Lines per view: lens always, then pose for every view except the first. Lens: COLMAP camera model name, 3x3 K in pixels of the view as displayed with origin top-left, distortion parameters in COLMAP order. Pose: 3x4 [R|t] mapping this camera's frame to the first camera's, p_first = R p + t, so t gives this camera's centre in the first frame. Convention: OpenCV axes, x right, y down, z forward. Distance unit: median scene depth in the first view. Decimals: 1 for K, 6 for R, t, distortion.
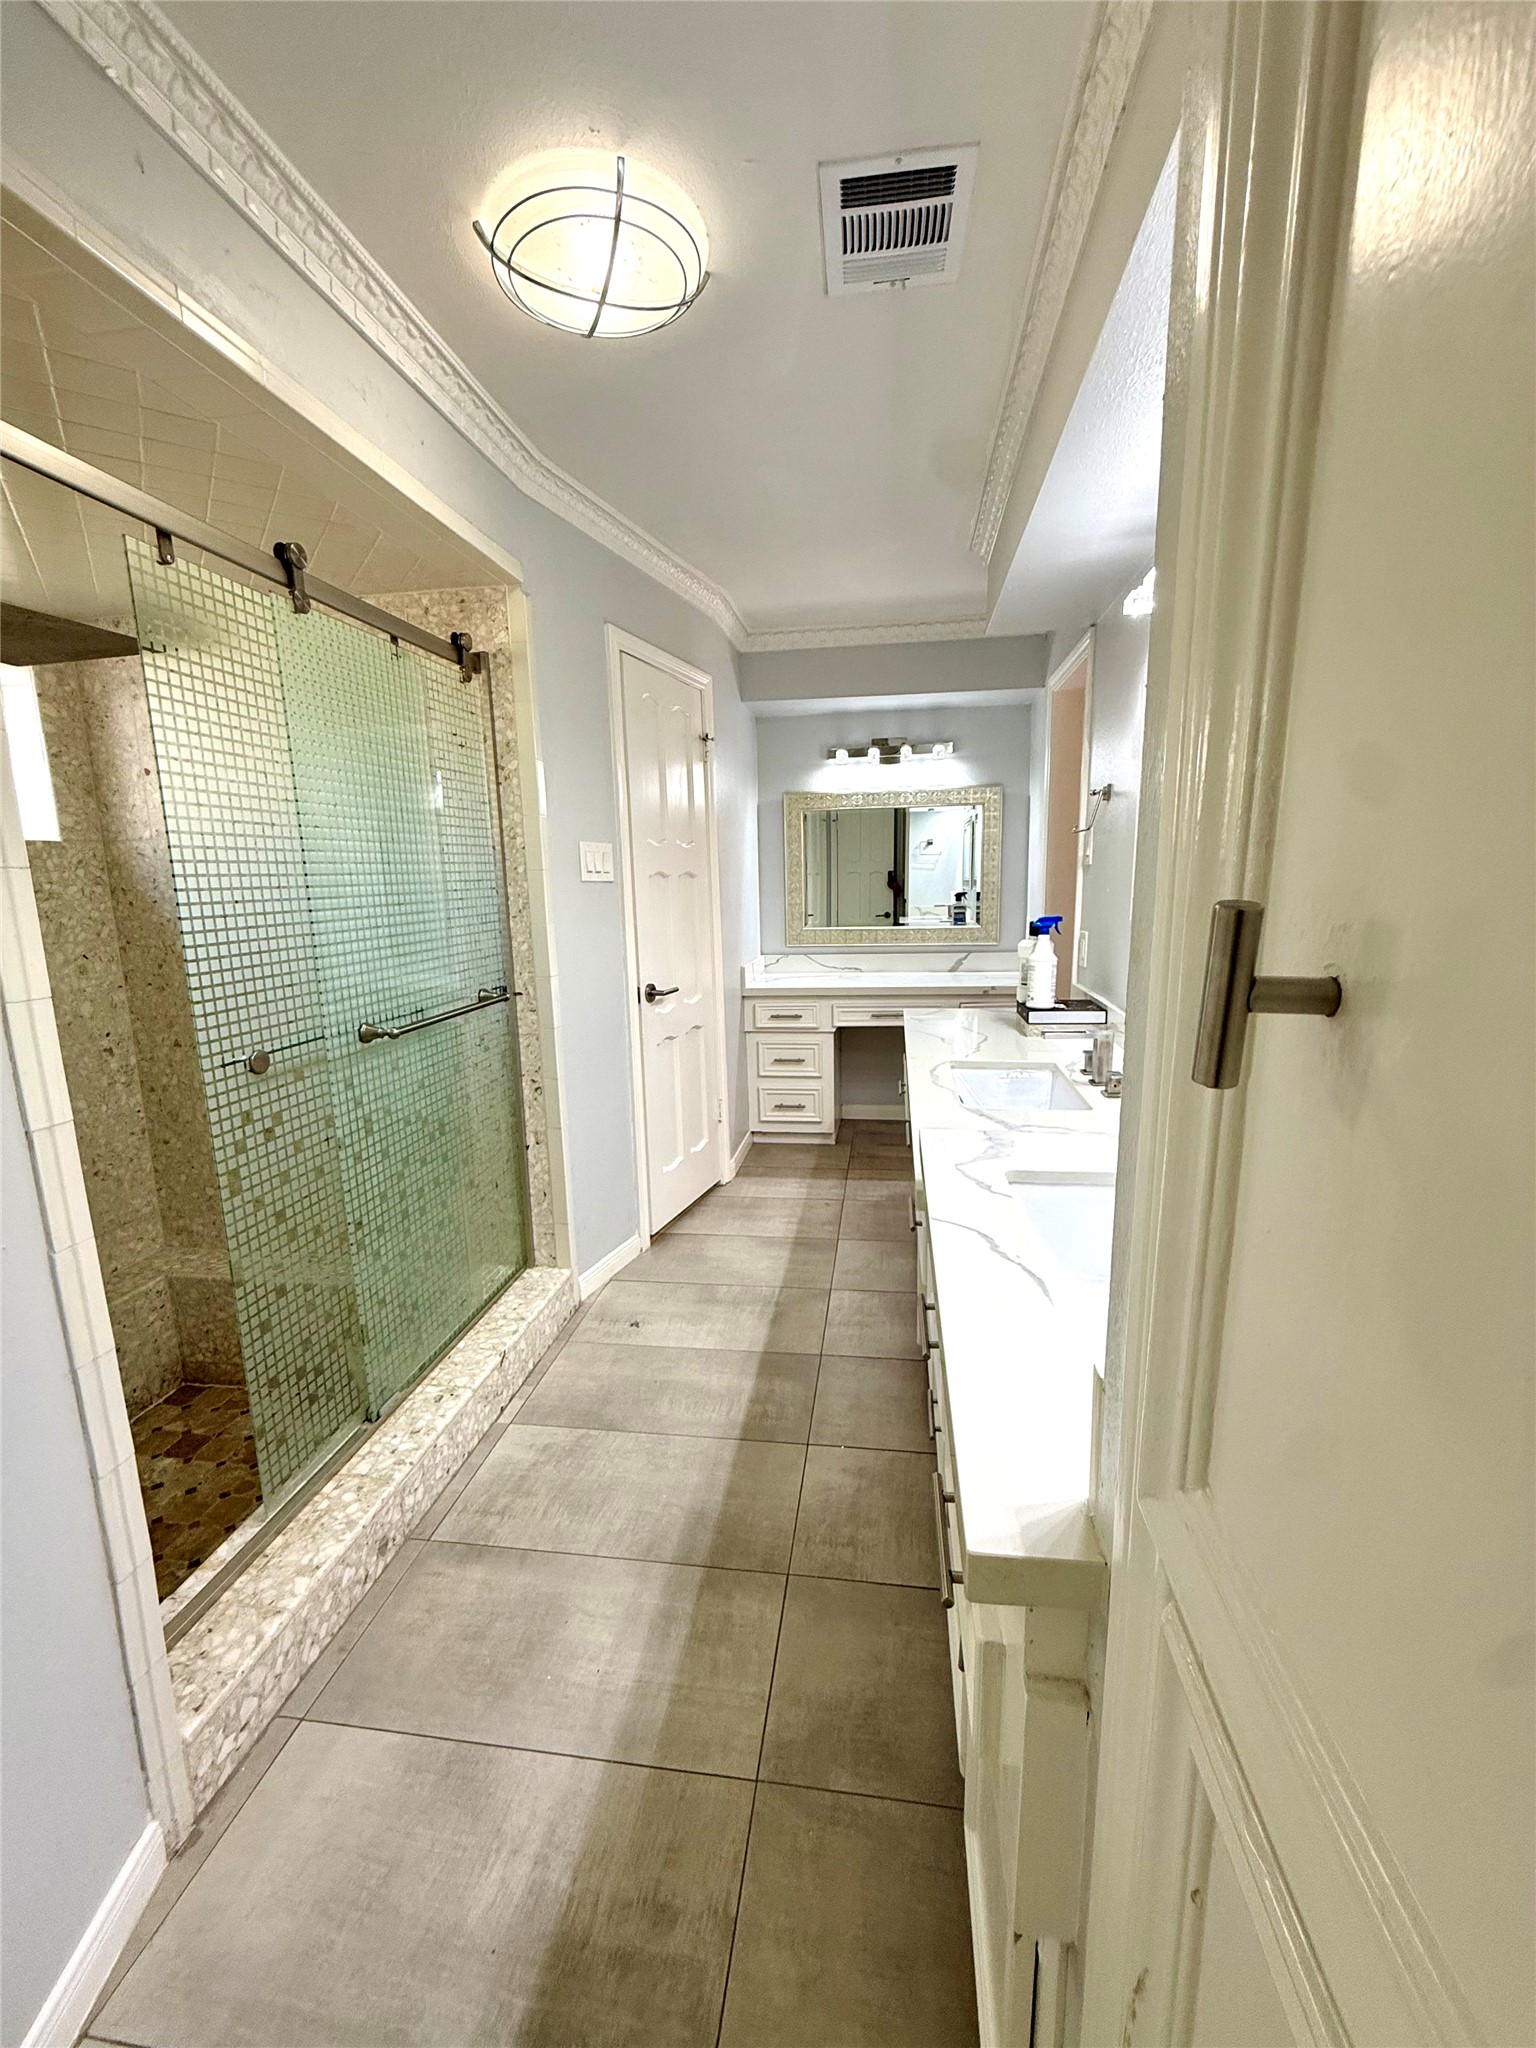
lens RADIAL K [[813.9, 0, 770.6], [0, 813.9, 1030.8], [0, 0, 1]] dist [-0.000803, 0.000492]
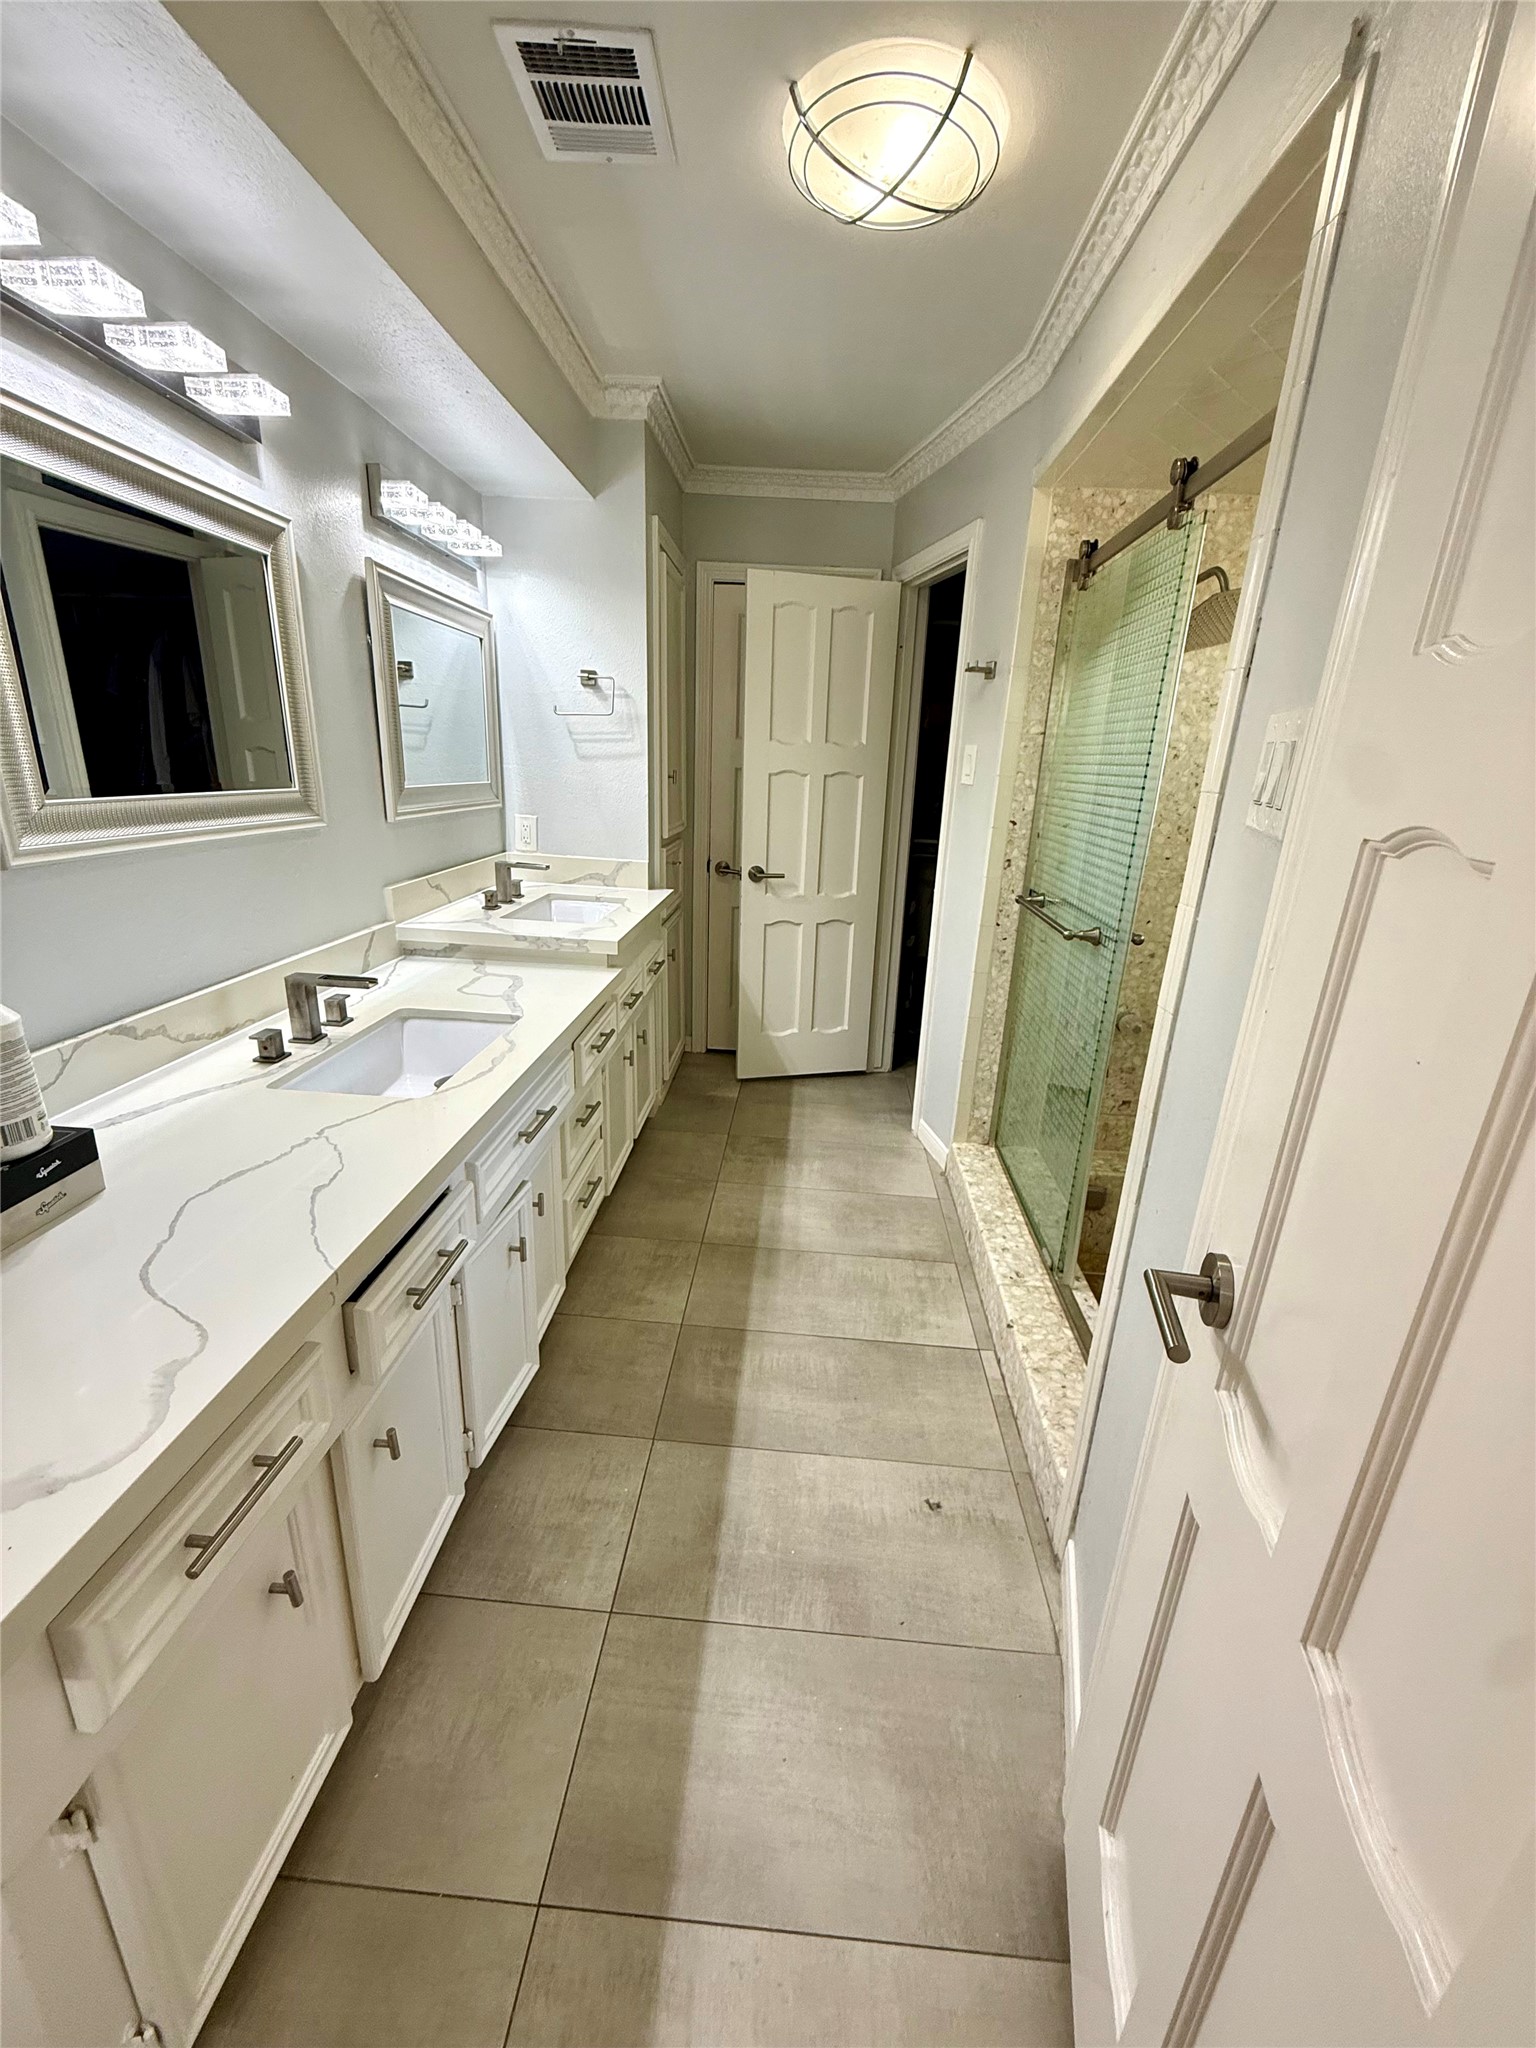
lens RADIAL K [[813.9, 0, 772.7], [0, 813.9, 1024.5], [0, 0, 1]] dist [-0.000803, 0.000492]
pose [[-0.995836, 0.002941, -0.091119, 0.021414], [-0.041035, 0.878048, 0.476809, -0.343569], [0.081409, 0.478563, -0.874271, 1.720039]]
